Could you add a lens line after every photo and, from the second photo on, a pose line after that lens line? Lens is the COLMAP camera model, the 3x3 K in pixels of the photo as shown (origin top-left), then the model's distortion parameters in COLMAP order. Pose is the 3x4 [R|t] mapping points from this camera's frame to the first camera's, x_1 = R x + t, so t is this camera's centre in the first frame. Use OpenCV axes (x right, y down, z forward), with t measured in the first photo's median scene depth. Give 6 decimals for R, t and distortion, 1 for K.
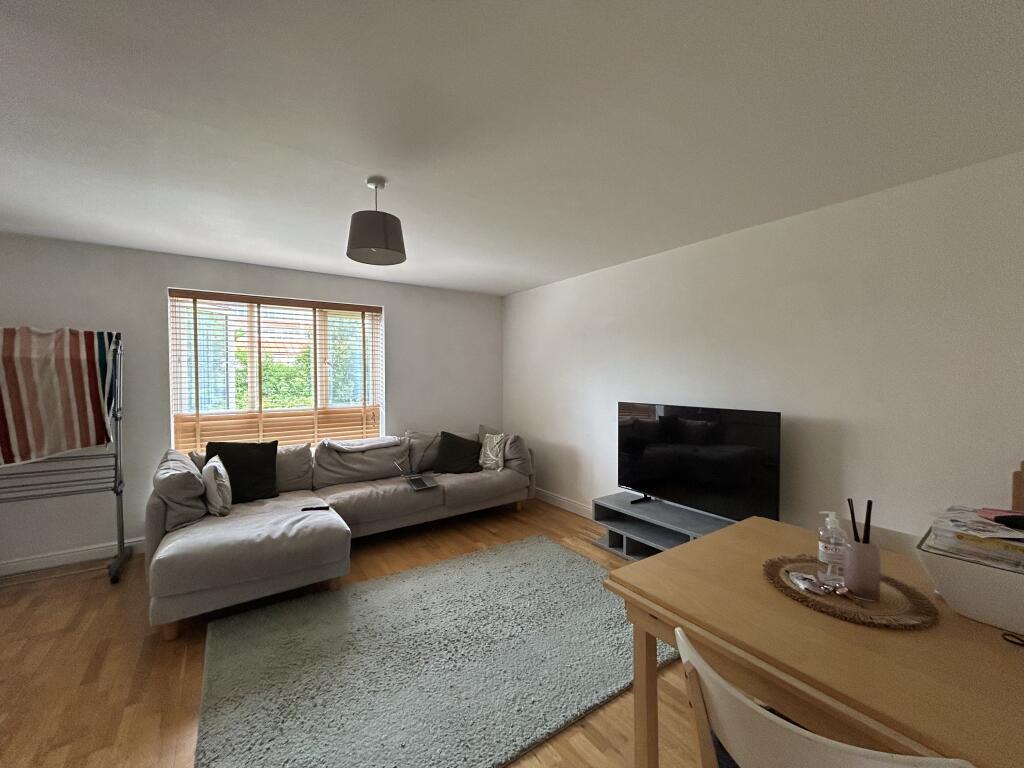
lens RADIAL K [[415.7, 0, 509.1], [0, 415.7, 382.8], [0, 0, 1]] dist [0.003984, 0.000326]
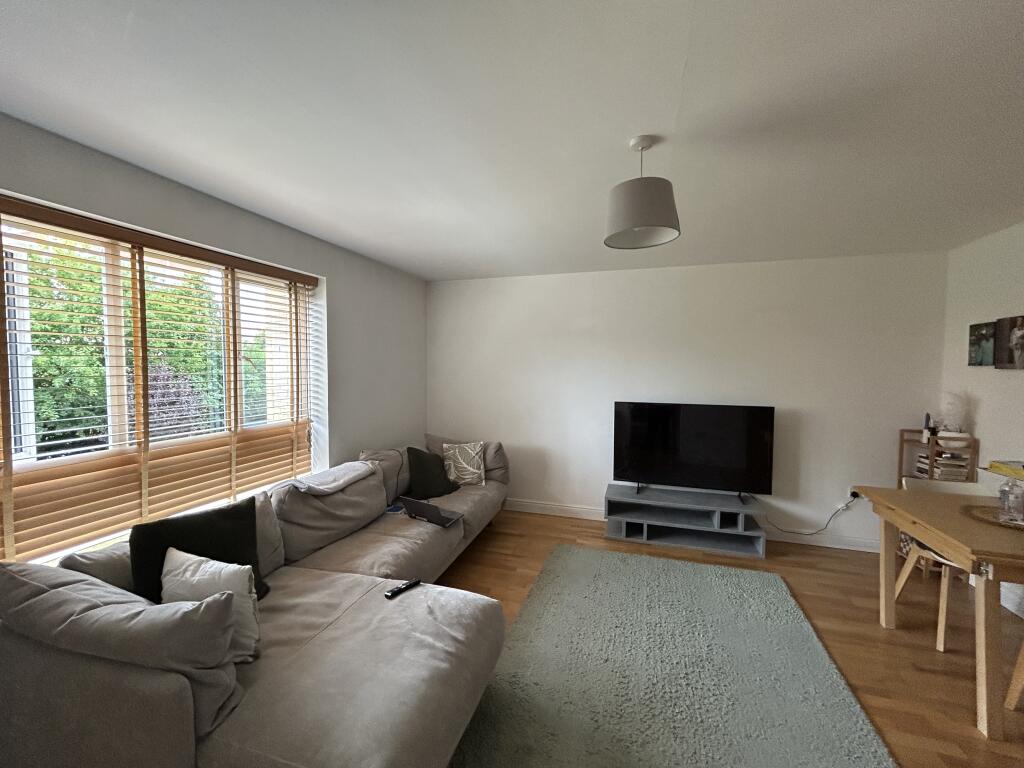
lens RADIAL K [[415.7, 0, 510.9], [0, 415.7, 382.6], [0, 0, 1]] dist [0.003984, 0.000326]
pose [[0.788926, -0.017438, 0.614241, -0.551263], [0.001519, 0.999650, 0.026428, -0.029163], [-0.614487, -0.019917, 0.788676, 0.292071]]
